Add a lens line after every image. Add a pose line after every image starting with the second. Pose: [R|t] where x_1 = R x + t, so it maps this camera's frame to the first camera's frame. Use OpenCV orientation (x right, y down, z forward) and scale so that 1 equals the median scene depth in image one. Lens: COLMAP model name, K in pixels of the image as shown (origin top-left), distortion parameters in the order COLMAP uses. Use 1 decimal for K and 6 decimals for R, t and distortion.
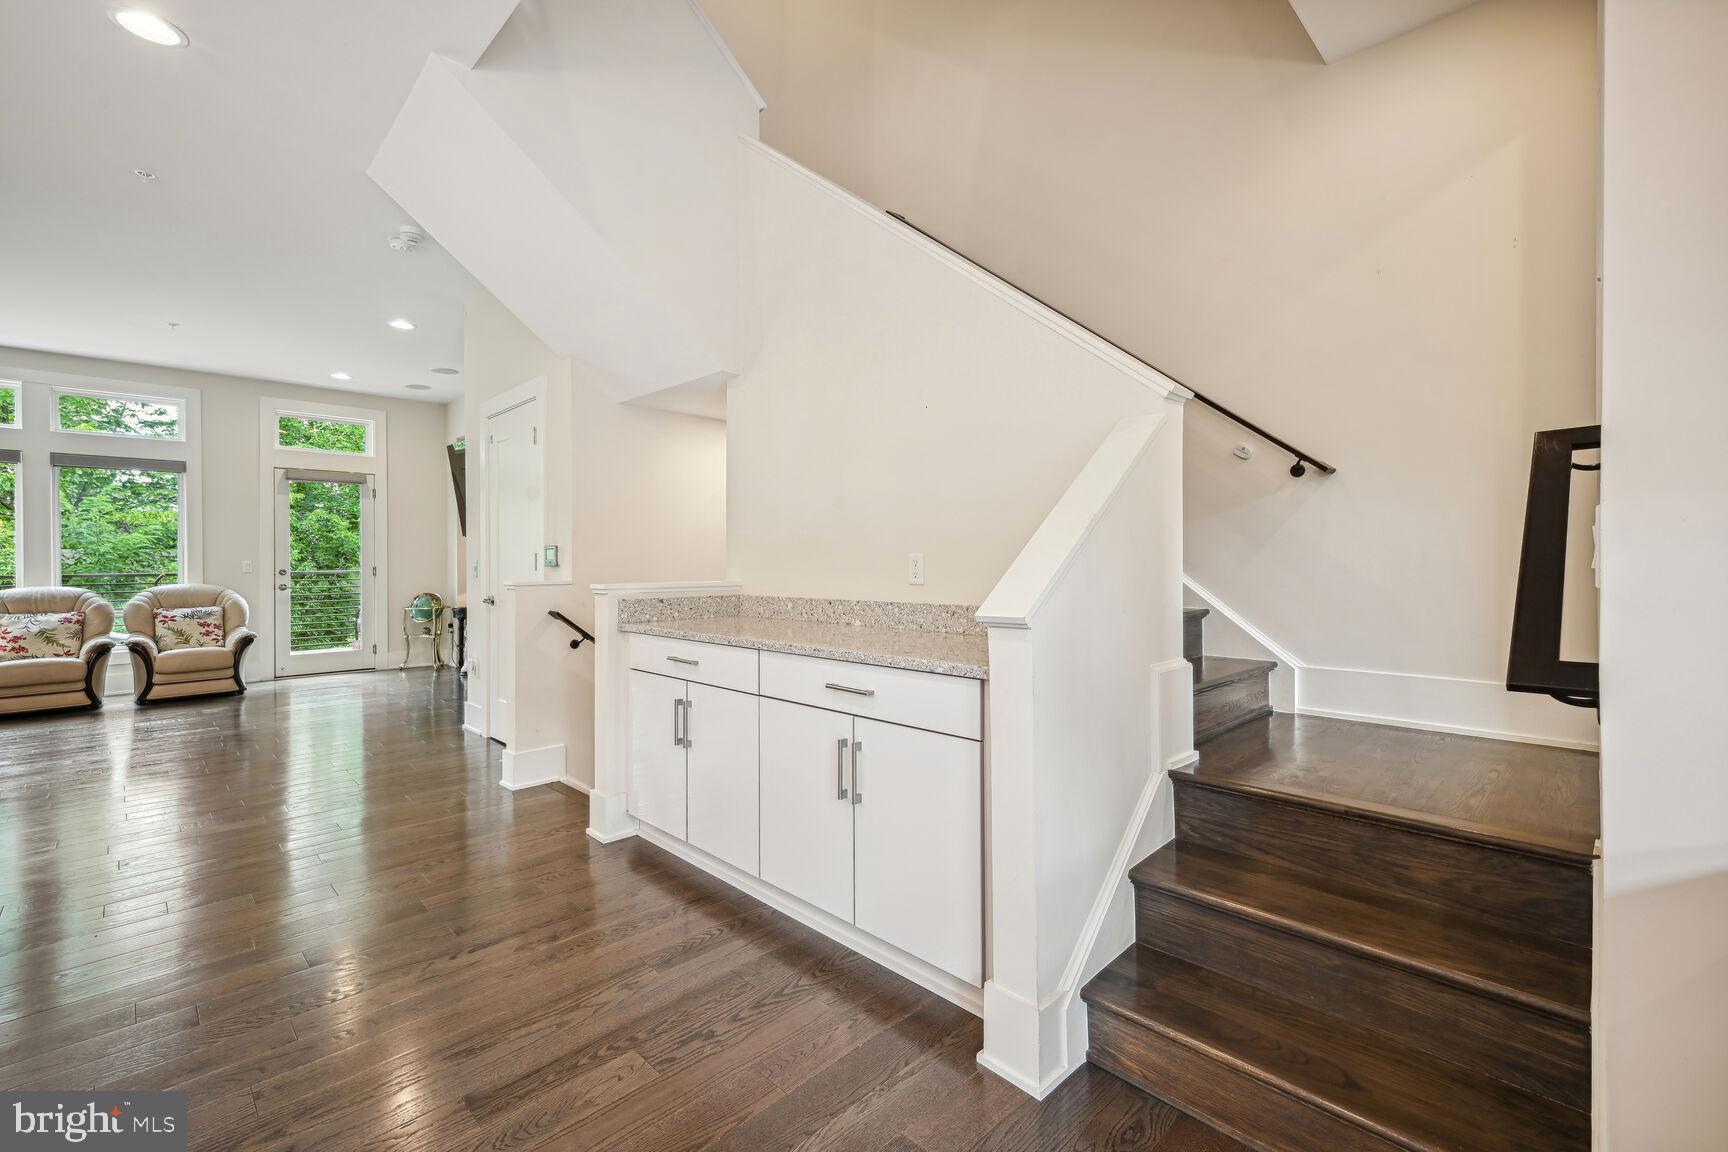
lens RADIAL K [[738.3, 0, 867.0], [0, 738.3, 559.8], [0, 0, 1]] dist [0.001533, 0.000100]
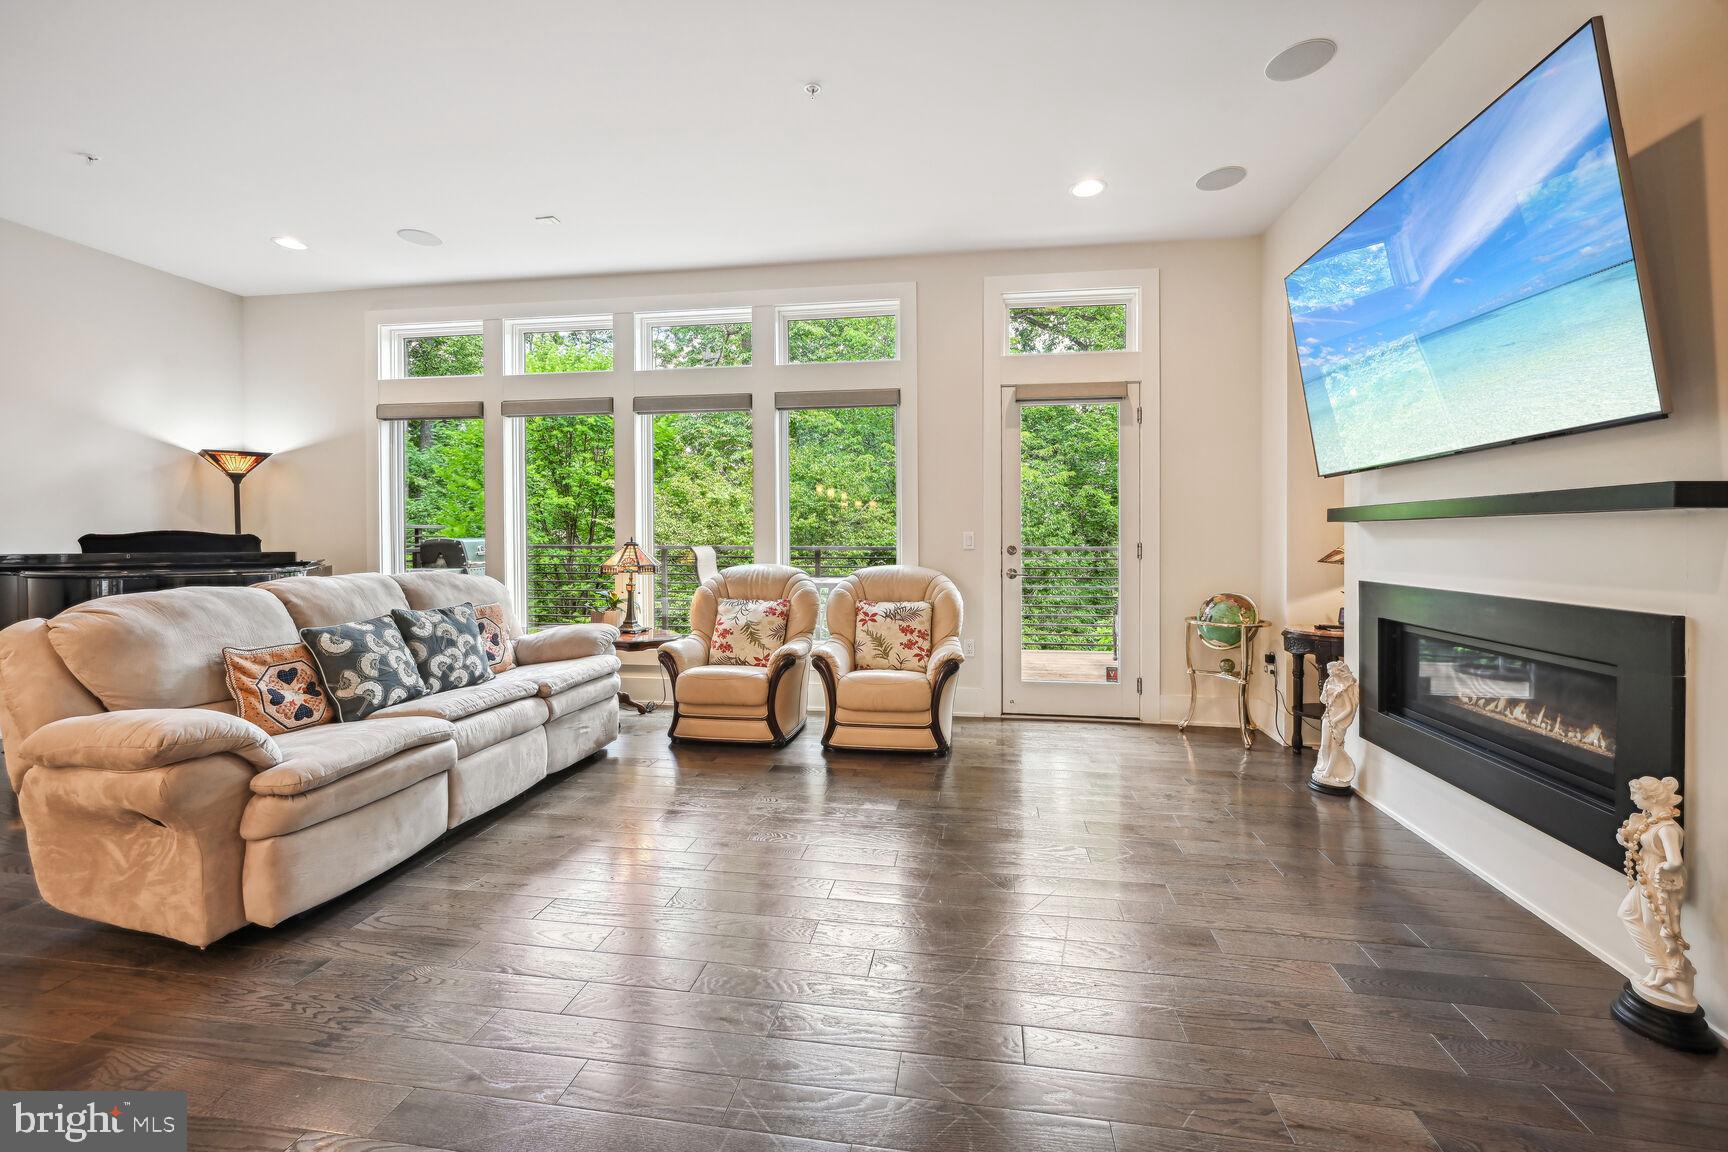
lens RADIAL K [[713.5, 0, 869.2], [0, 713.5, 534.2], [0, 0, 1]] dist [-0.000578, -0.000030]
pose [[0.590296, 0.003860, -0.807178, -0.409148], [-0.003891, 0.999991, 0.001937, 0.002803], [0.807178, 0.001997, 0.590305, 0.598682]]
